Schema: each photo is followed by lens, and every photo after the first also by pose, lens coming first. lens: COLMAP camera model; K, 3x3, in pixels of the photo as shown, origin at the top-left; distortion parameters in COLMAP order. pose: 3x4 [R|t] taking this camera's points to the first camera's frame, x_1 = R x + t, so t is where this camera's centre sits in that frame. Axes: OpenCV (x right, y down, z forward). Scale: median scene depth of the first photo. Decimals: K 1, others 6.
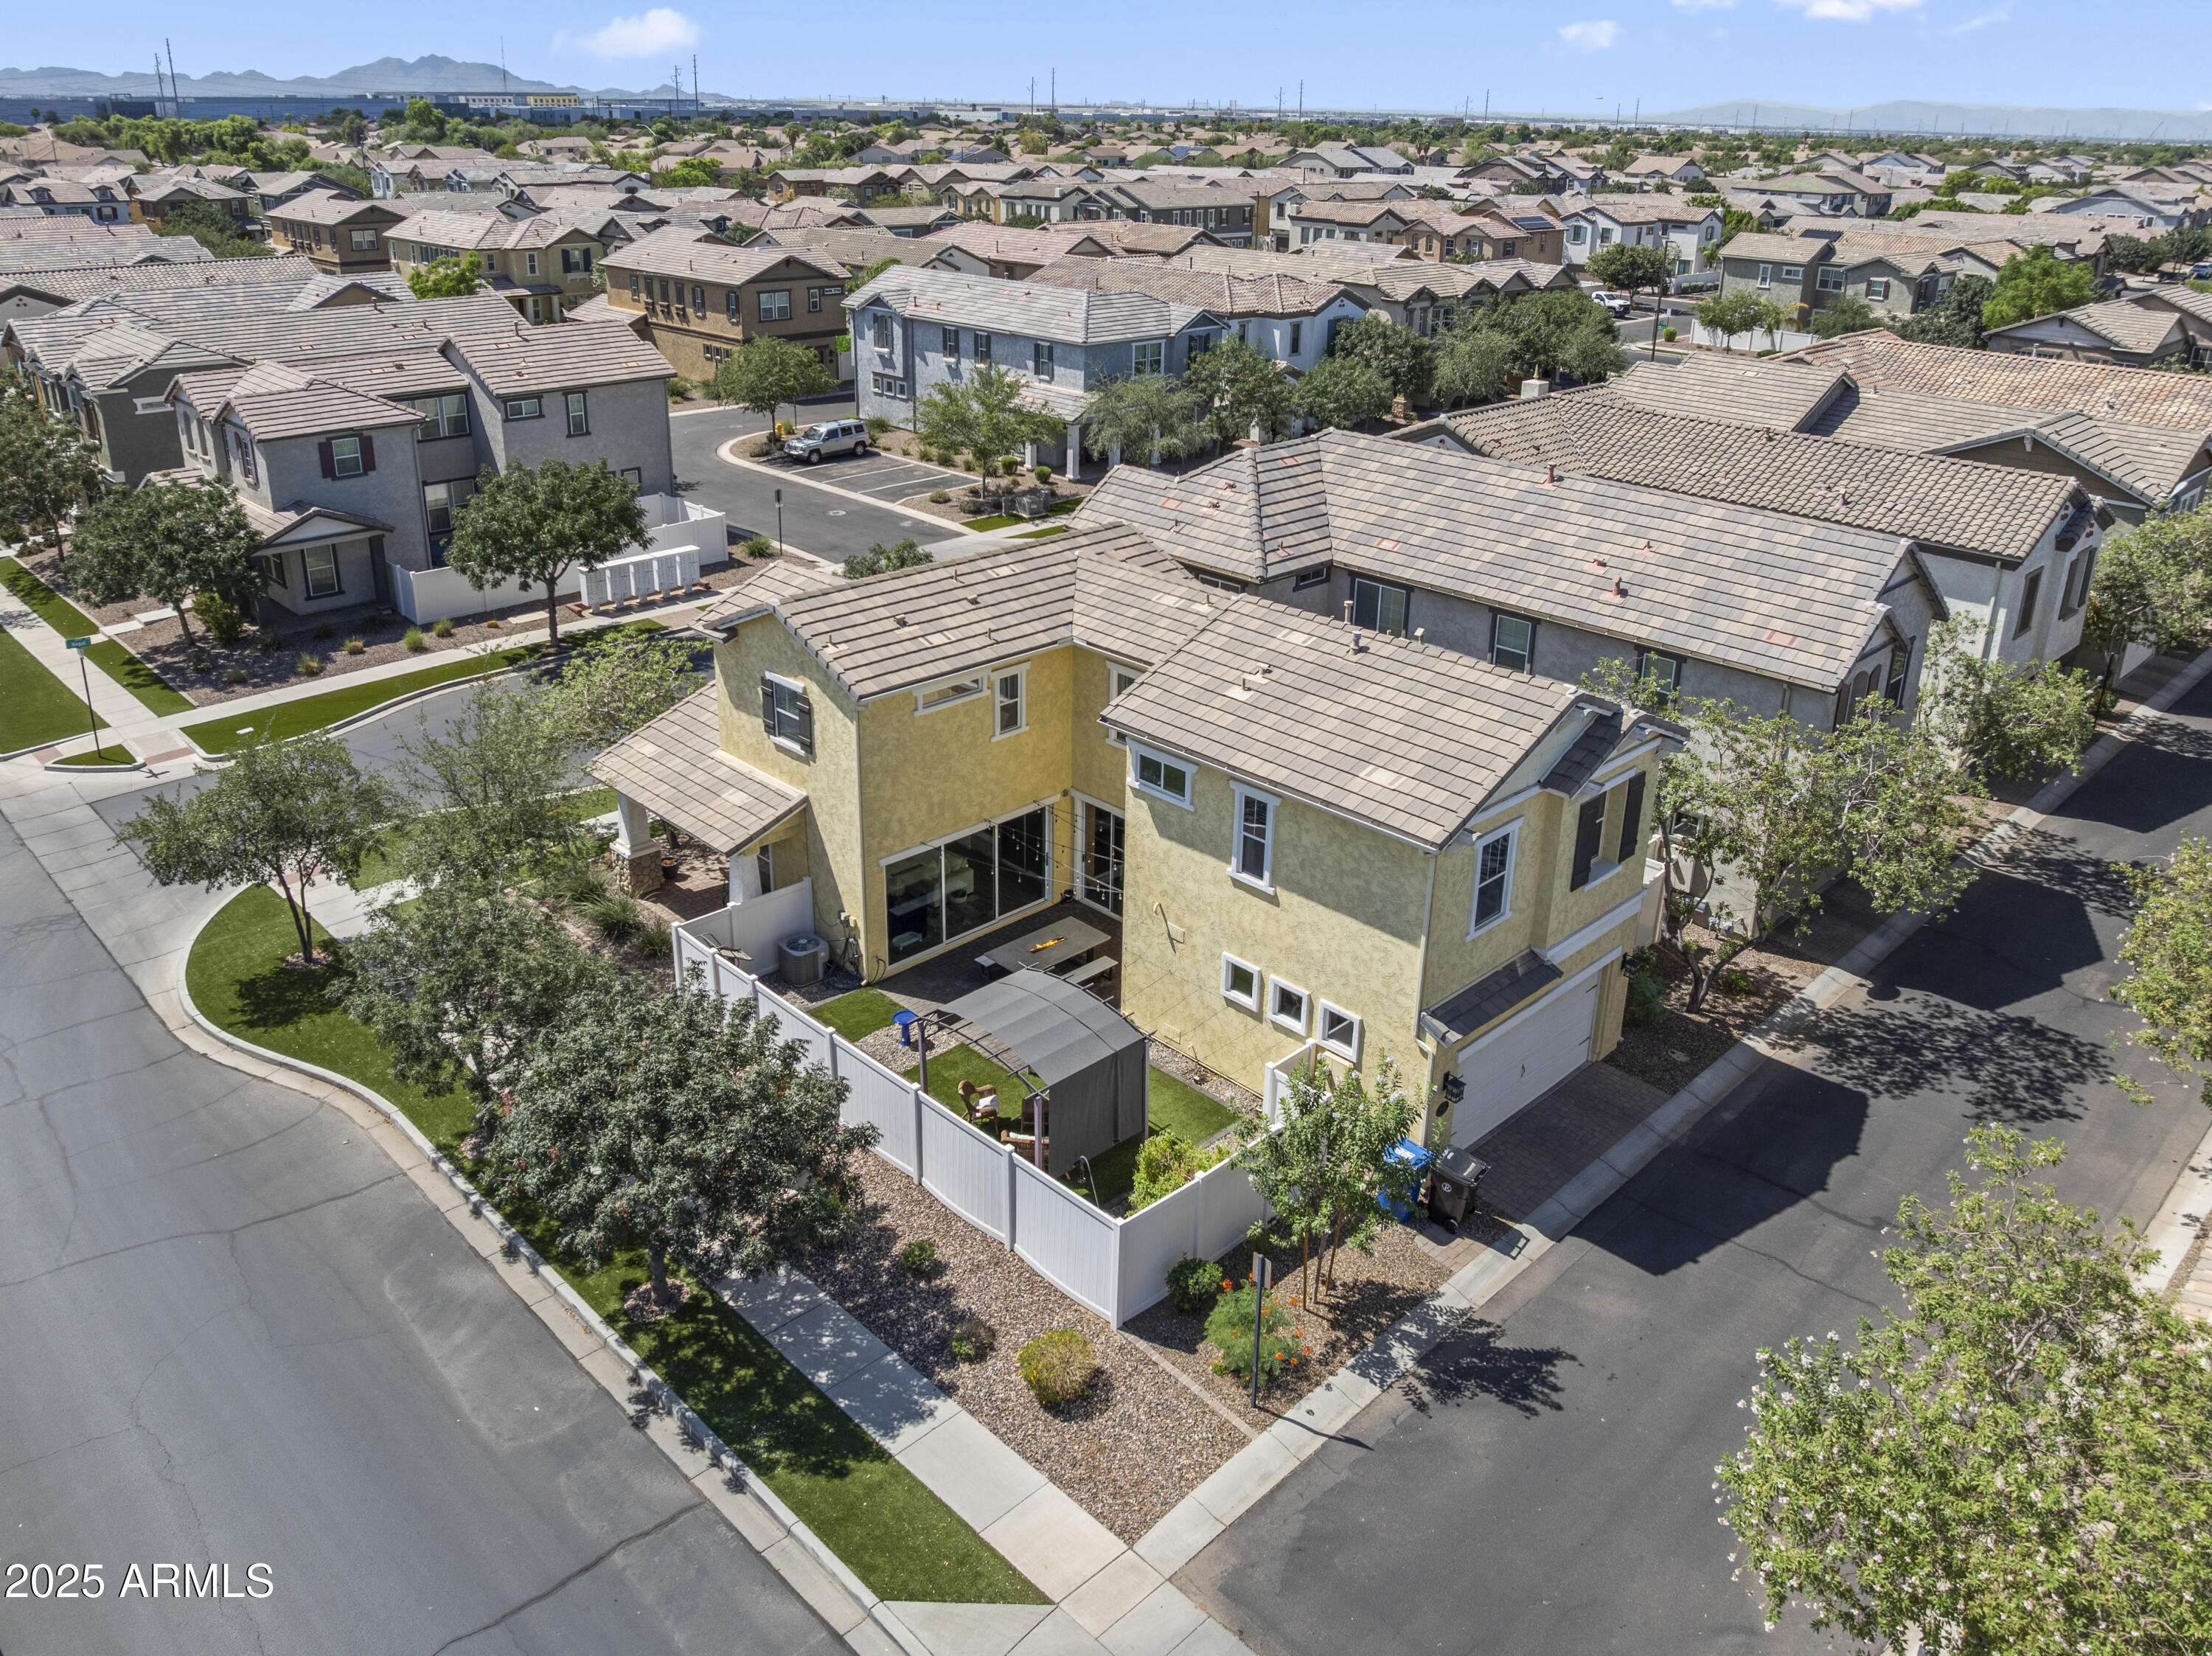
lens RADIAL K [[1605.9, 0, 1090.6], [0, 1605.9, 757.1], [0, 0, 1]] dist [-0.040764, -0.009026]
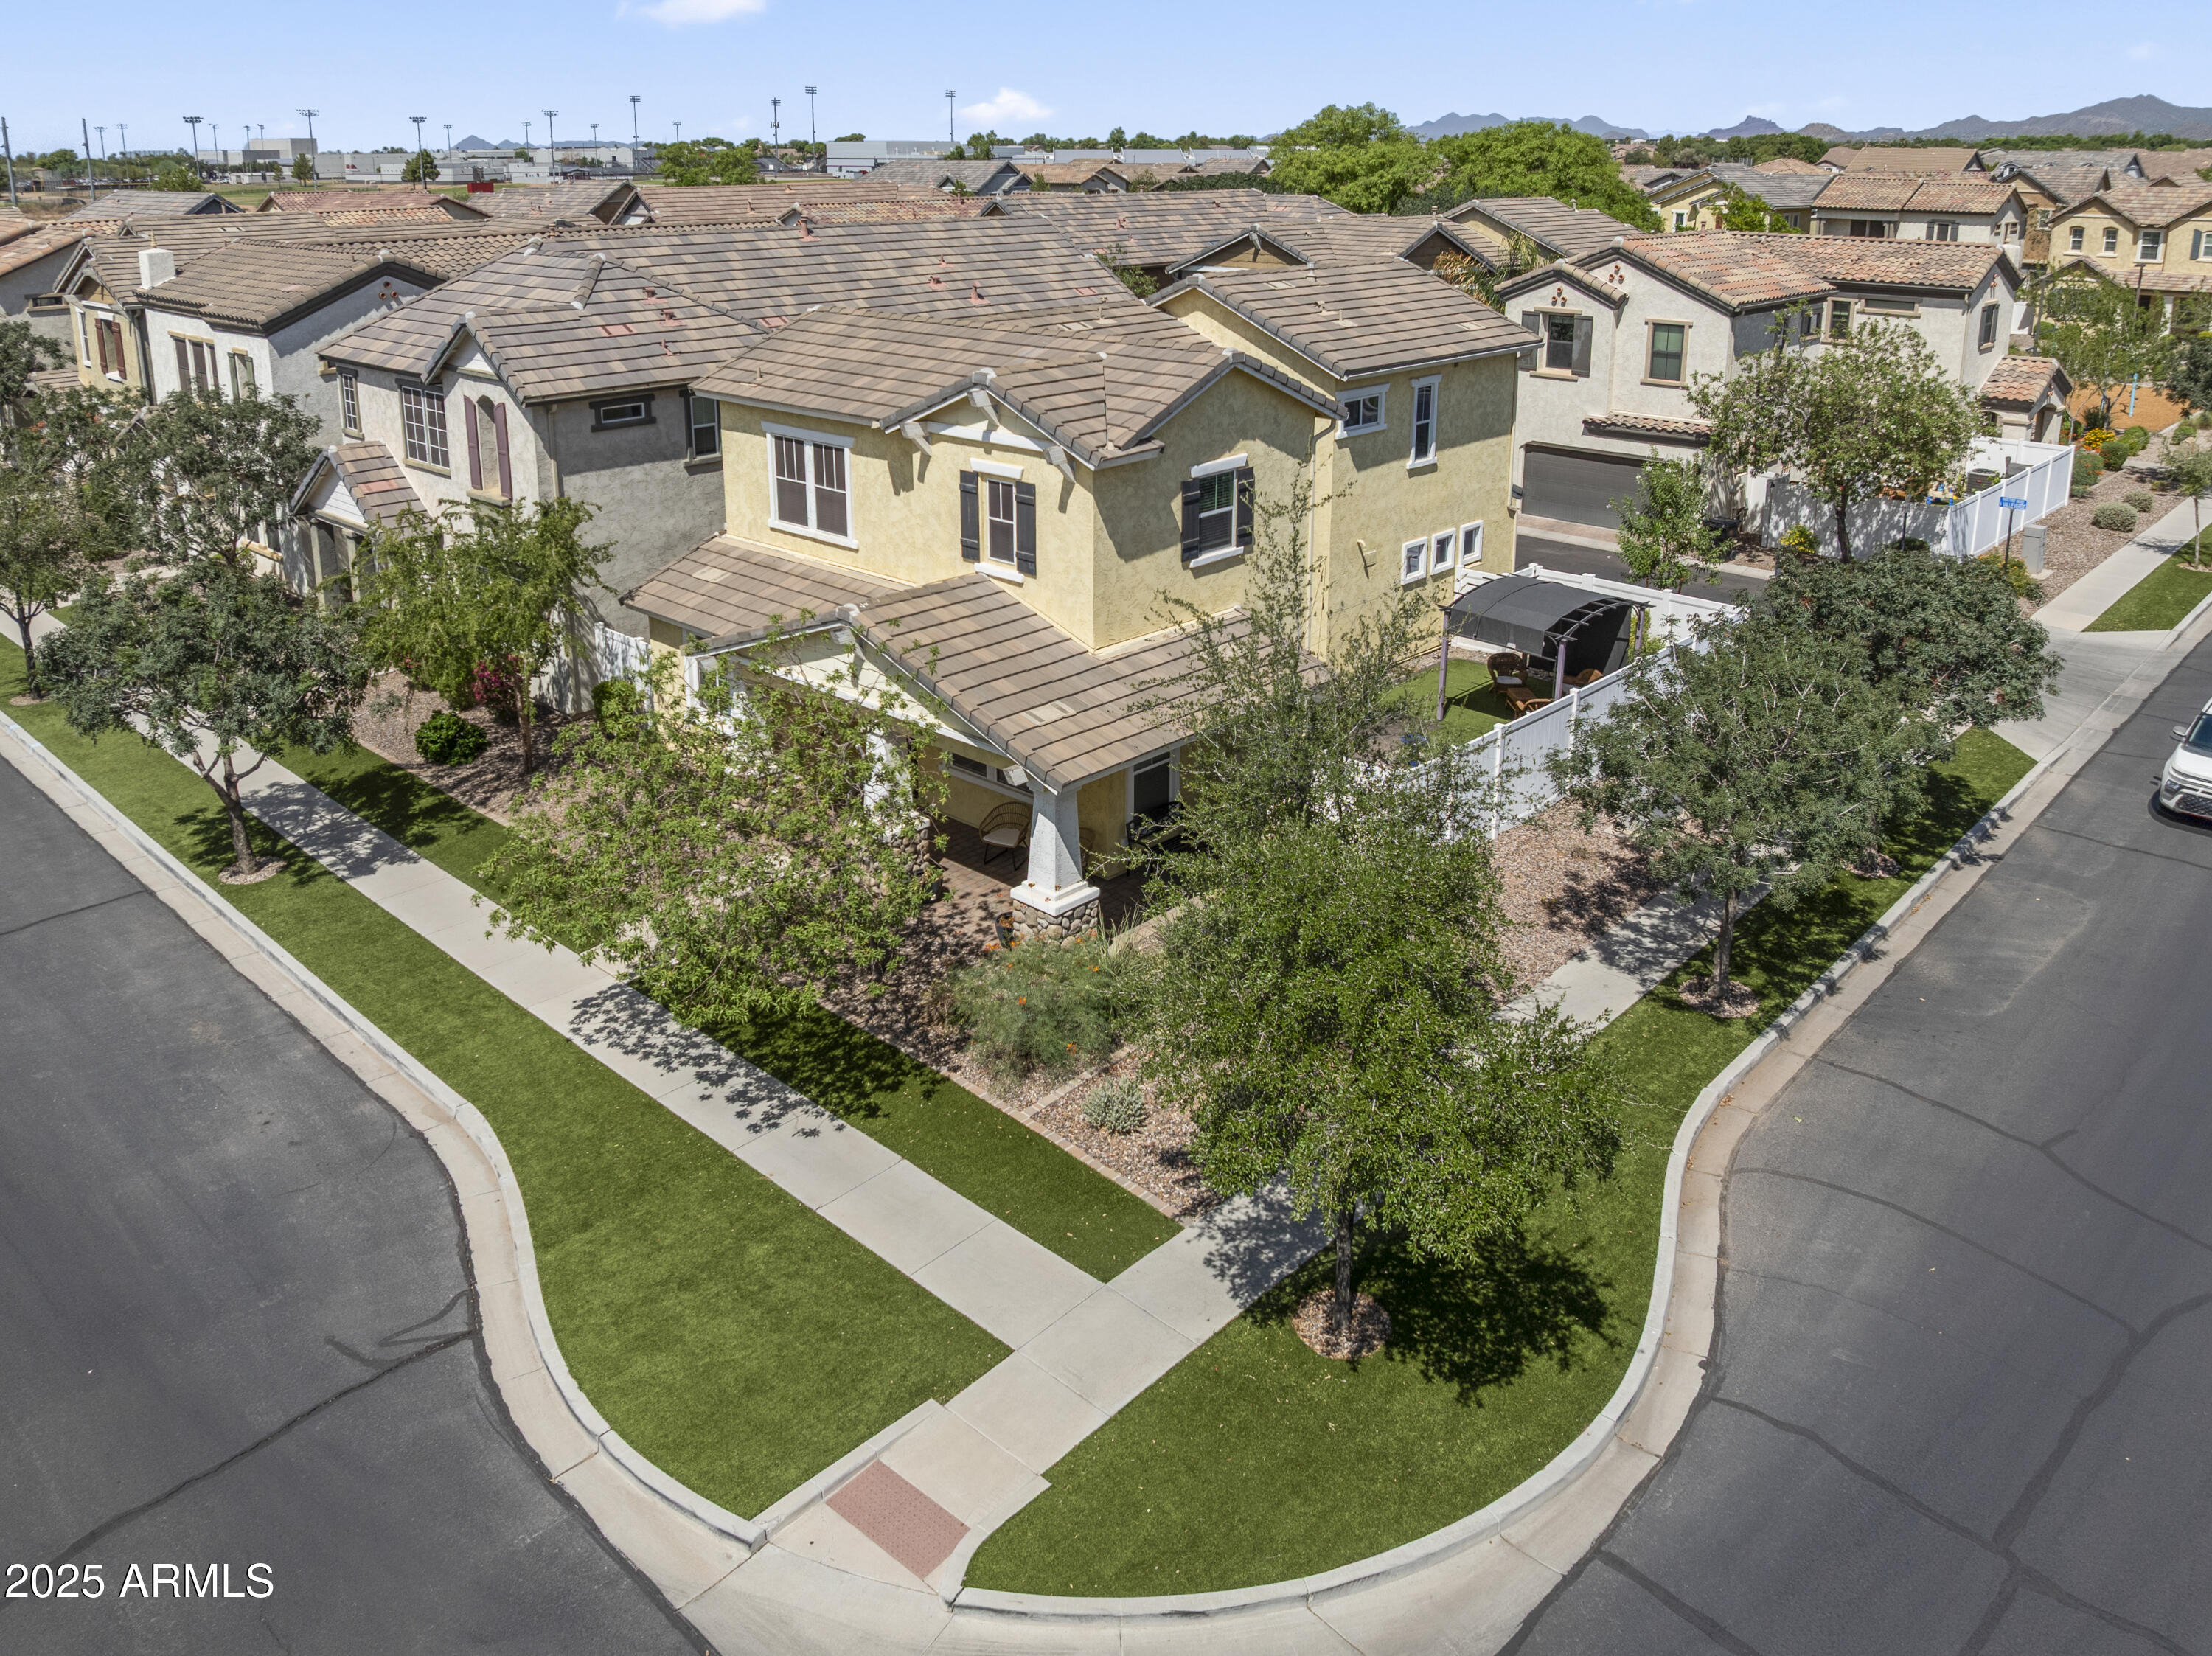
lens RADIAL K [[1646.0, 0, 1102.9], [0, 1646.0, 642.5], [0, 0, 1]] dist [-0.039010, 0.006440]
pose [[-0.041513, -0.307746, 0.950563, -0.955611], [0.382854, 0.873866, 0.299635, -0.228355], [-0.922876, 0.376366, 0.081545, 1.038051]]
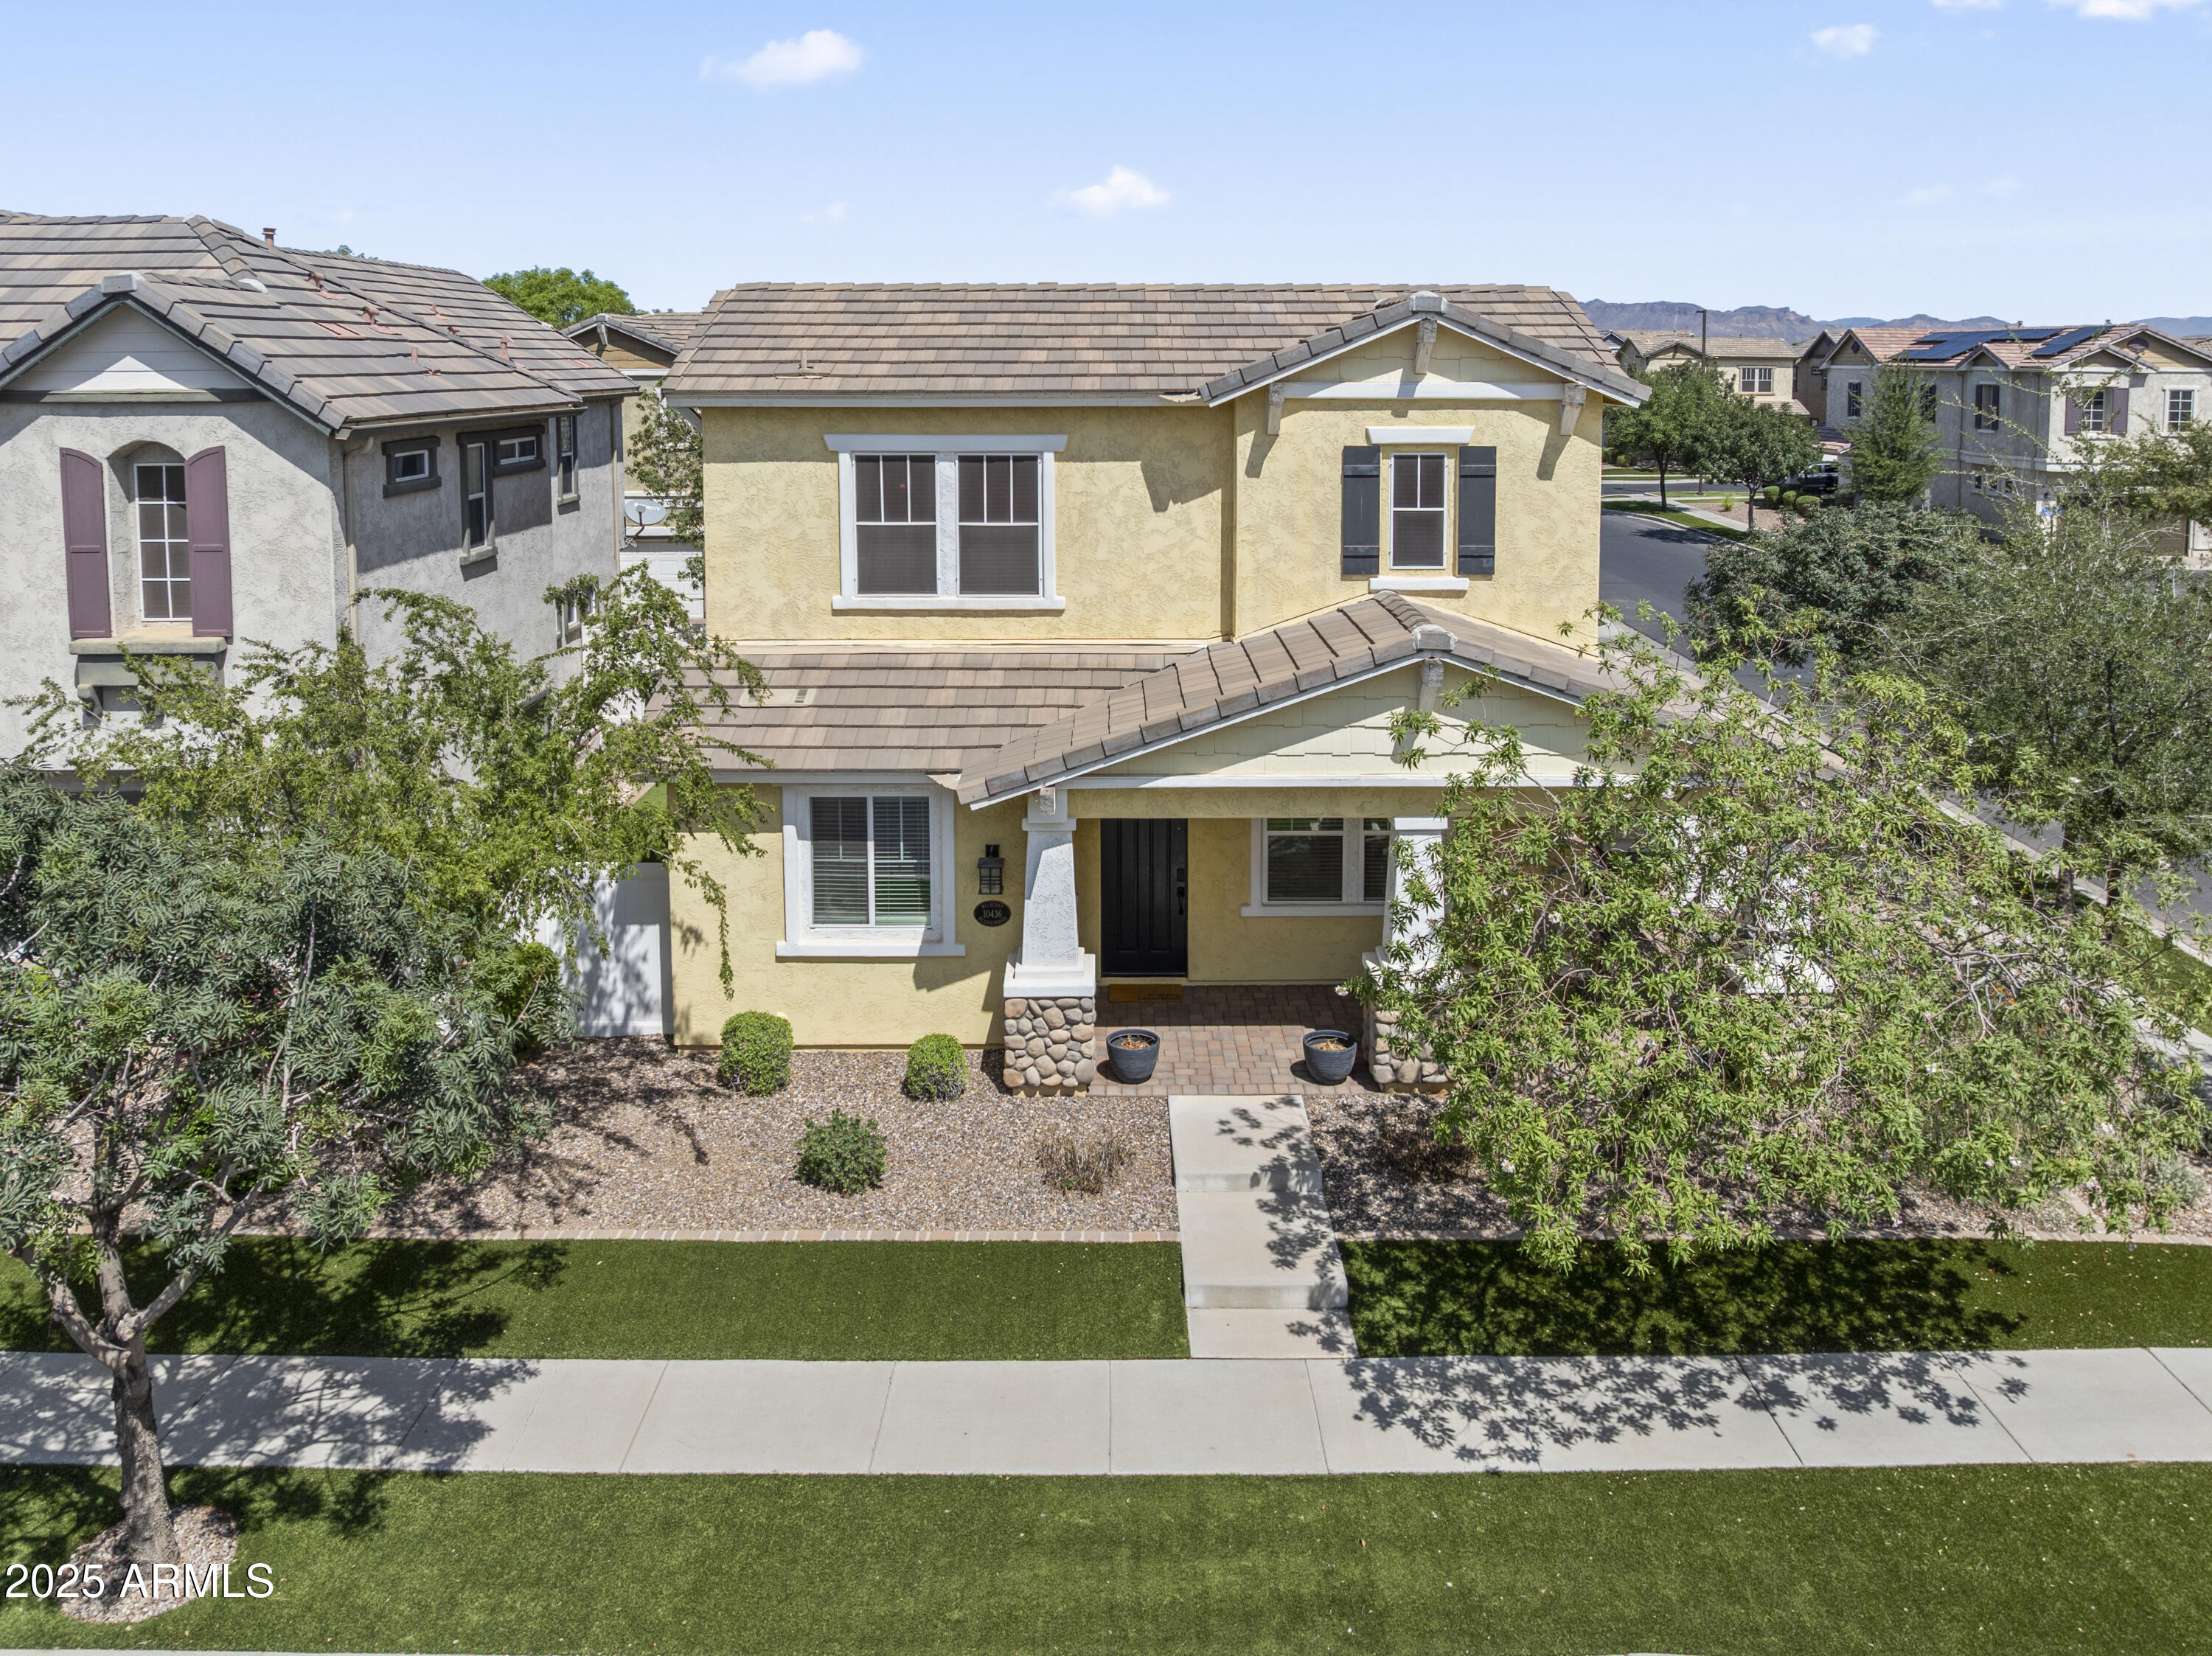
lens RADIAL K [[1668.3, 0, 1088.4], [0, 1668.3, 564.0], [0, 0, 1]] dist [-0.075786, 0.045538]
pose [[-0.710227, -0.103130, 0.696378, -0.516896], [0.257783, 0.882403, 0.393589, -0.295290], [-0.655077, 0.459052, -0.600121, 1.531735]]
